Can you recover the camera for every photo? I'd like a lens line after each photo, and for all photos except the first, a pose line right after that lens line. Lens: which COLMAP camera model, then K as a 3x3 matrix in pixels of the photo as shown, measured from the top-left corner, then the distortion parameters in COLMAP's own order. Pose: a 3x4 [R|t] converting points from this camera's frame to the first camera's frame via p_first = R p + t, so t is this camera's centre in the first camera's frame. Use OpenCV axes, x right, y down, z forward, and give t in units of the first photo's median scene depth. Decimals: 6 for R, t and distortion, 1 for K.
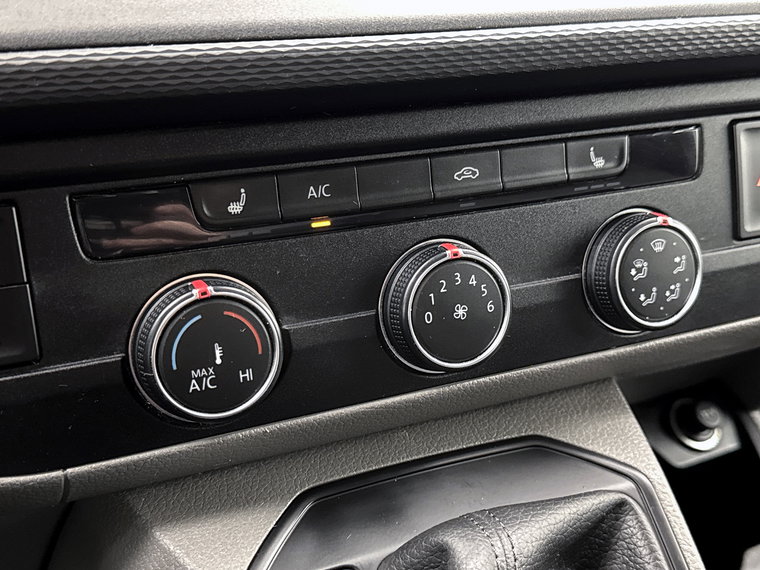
lens RADIAL K [[943.9, 0, 385.5], [0, 943.9, 280.5], [0, 0, 1]] dist [0.097056, 0.000000]
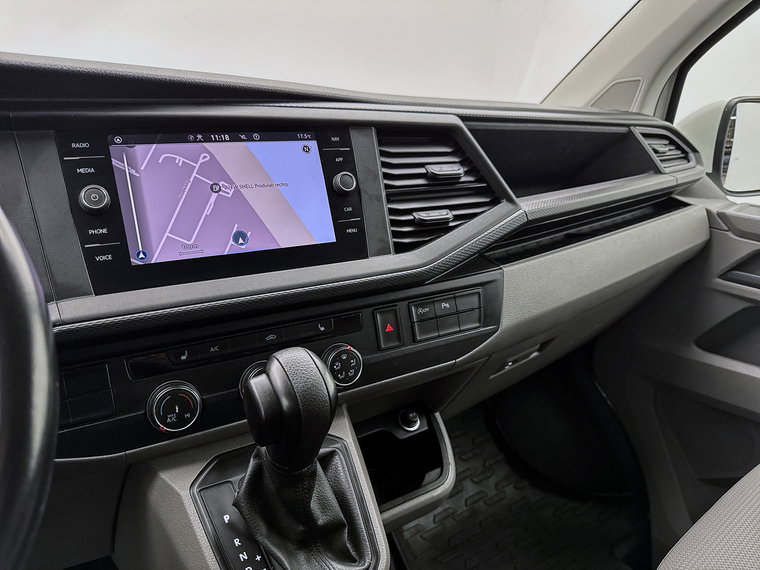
lens RADIAL K [[555.4, 0, 385.1], [0, 555.4, 280.0], [0, 0, 1]] dist [0.030403, -0.052789]
pose [[0.994746, -0.048412, 0.090205, 0.295508], [0.058530, 0.991854, -0.113132, -0.076272], [-0.083993, 0.117817, 0.989477, -0.732581]]
